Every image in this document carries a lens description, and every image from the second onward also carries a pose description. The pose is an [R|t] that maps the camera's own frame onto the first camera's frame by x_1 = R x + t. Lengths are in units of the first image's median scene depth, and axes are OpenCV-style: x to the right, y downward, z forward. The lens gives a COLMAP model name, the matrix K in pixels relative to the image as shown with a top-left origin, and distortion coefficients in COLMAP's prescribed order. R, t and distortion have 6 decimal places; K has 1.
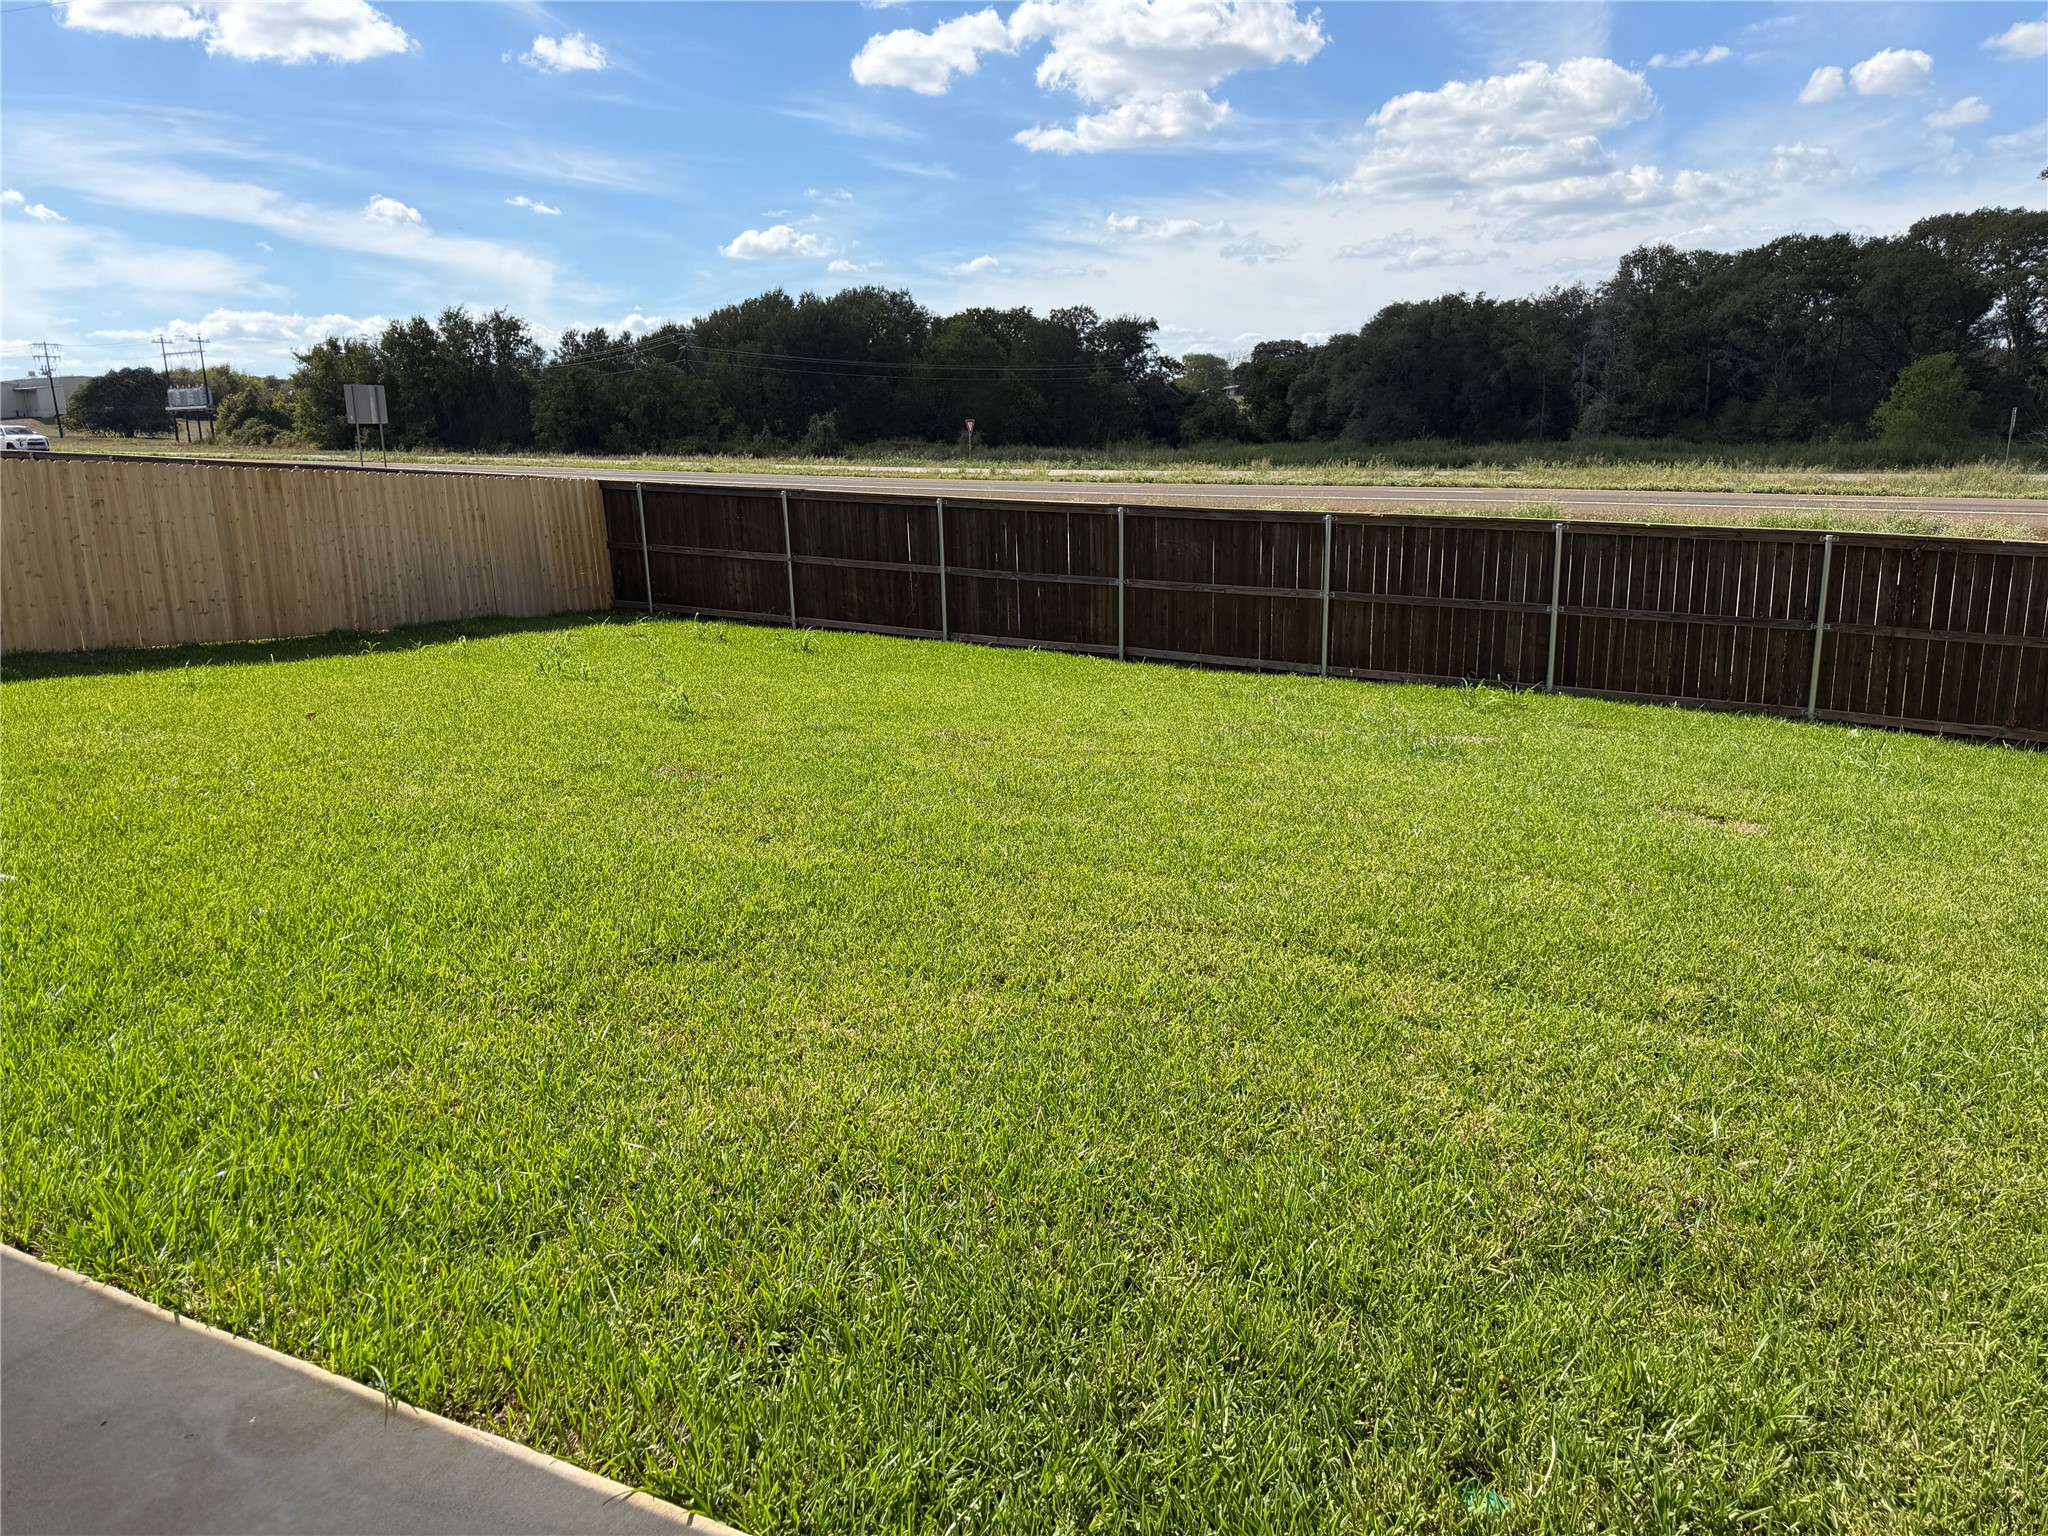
lens RADIAL K [[1450.2, 0, 1020.3], [0, 1450.2, 768.8], [0, 0, 1]] dist [0.048315, 0.001288]
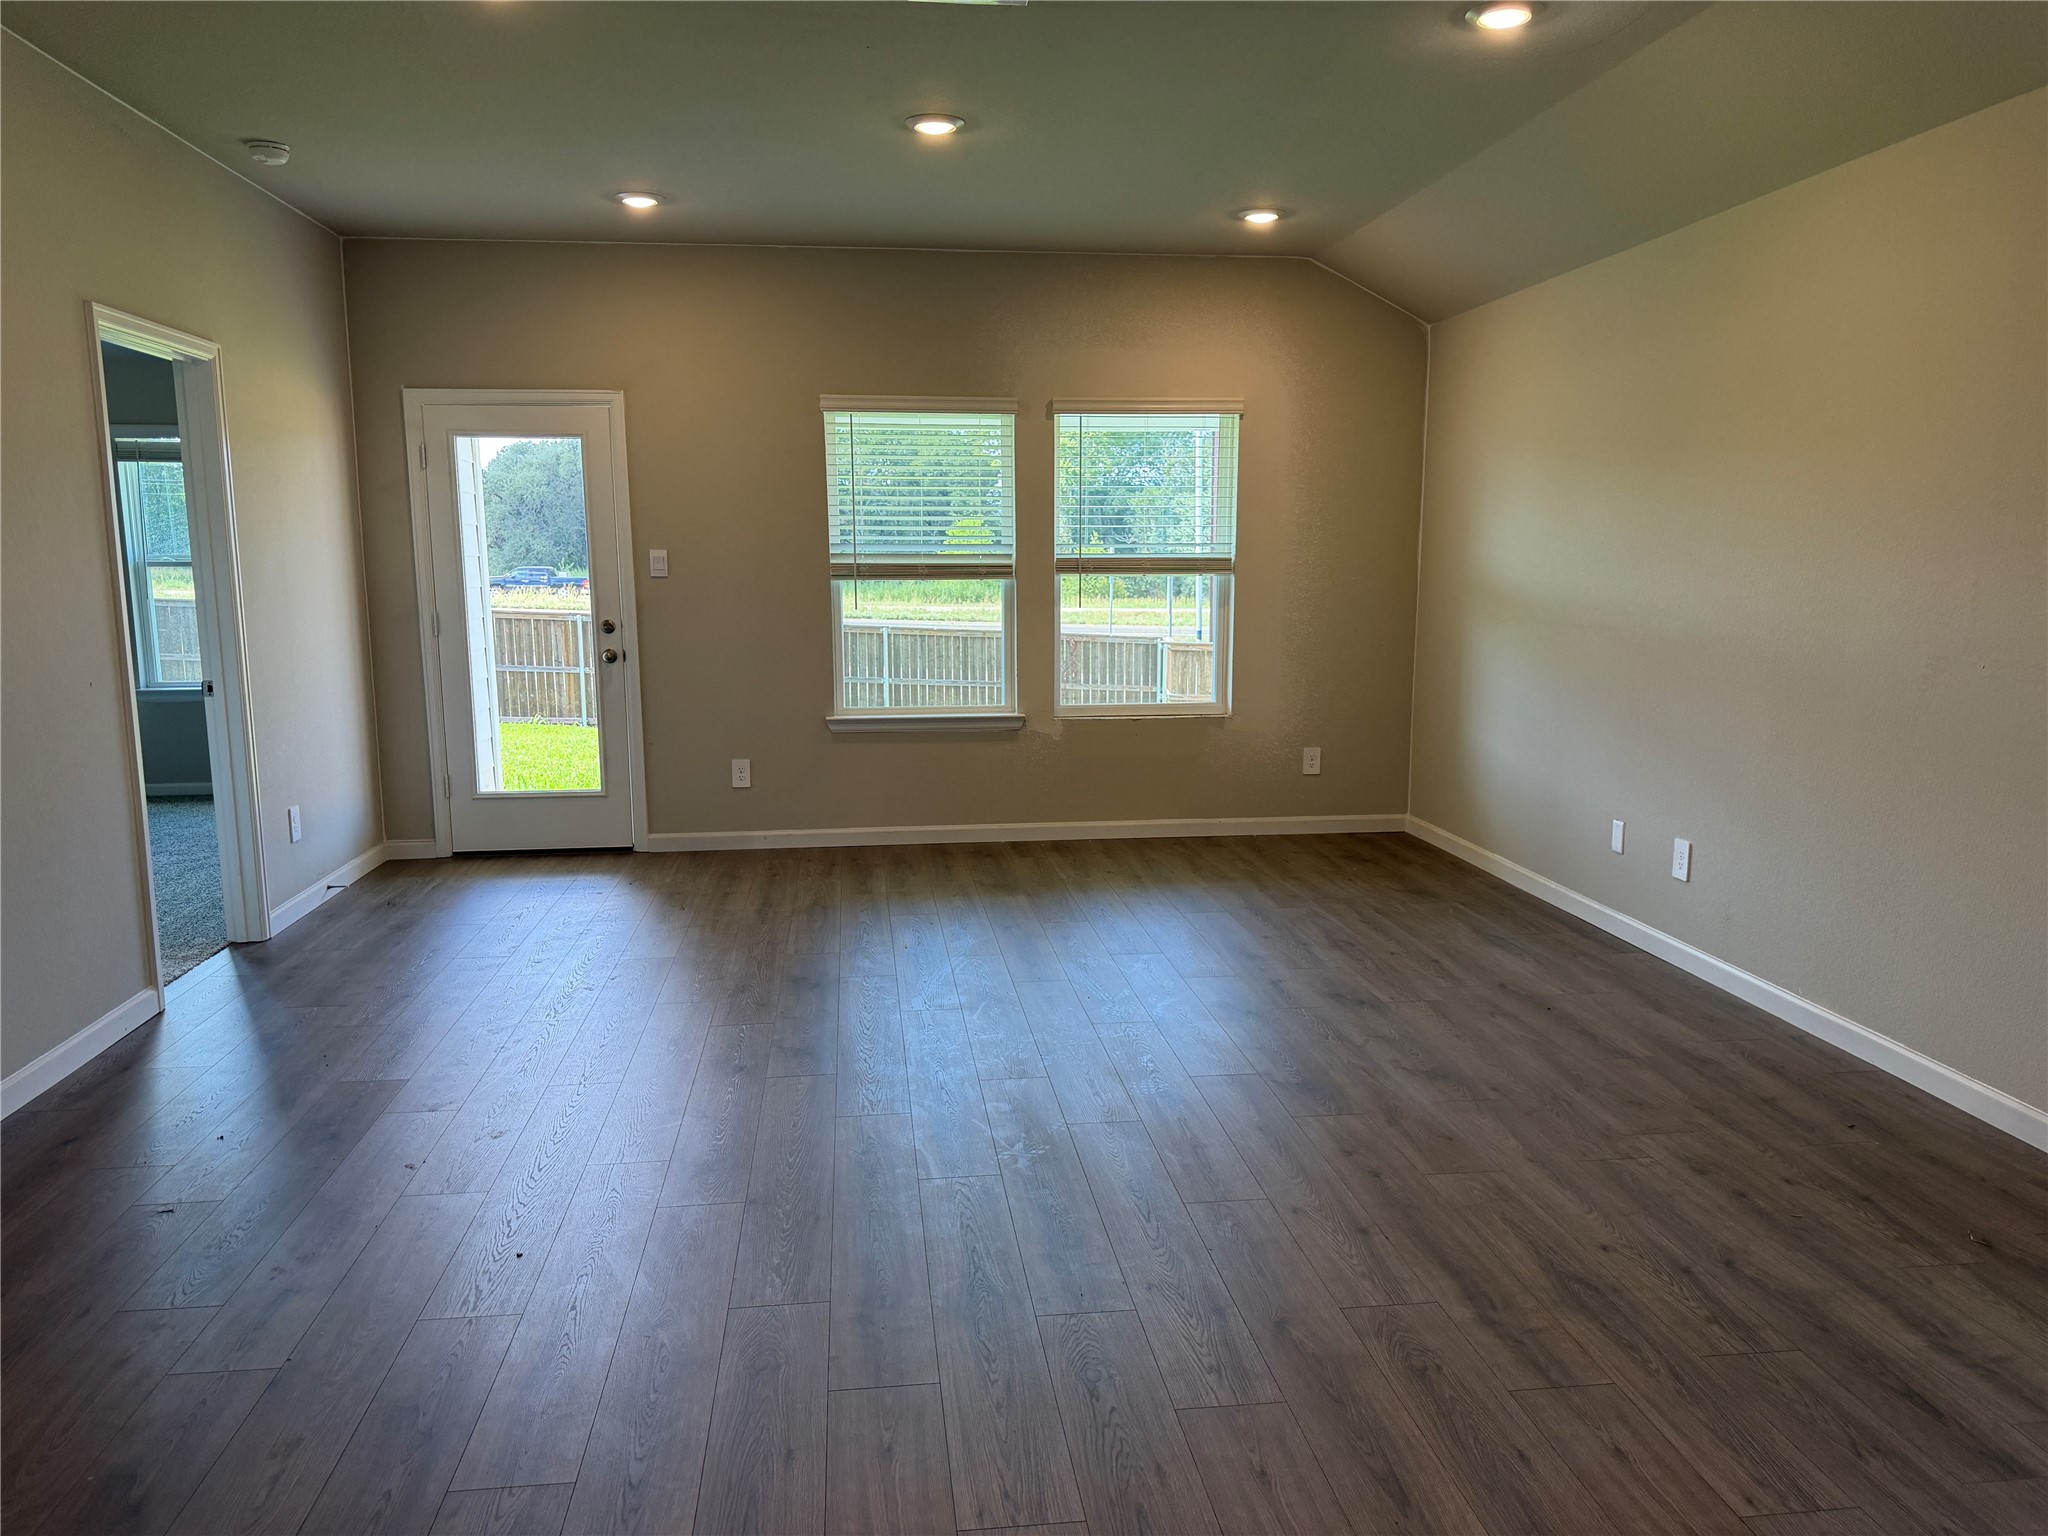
lens RADIAL K [[1450.2, 0, 1024.0], [0, 1450.2, 776.7], [0, 0, 1]] dist [0.048315, 0.001288]
pose [[0.823209, -0.056700, 0.564900, -0.417737], [0.102680, 0.993461, -0.049917, 0.091817], [-0.558376, 0.099096, 0.823648, -0.388489]]
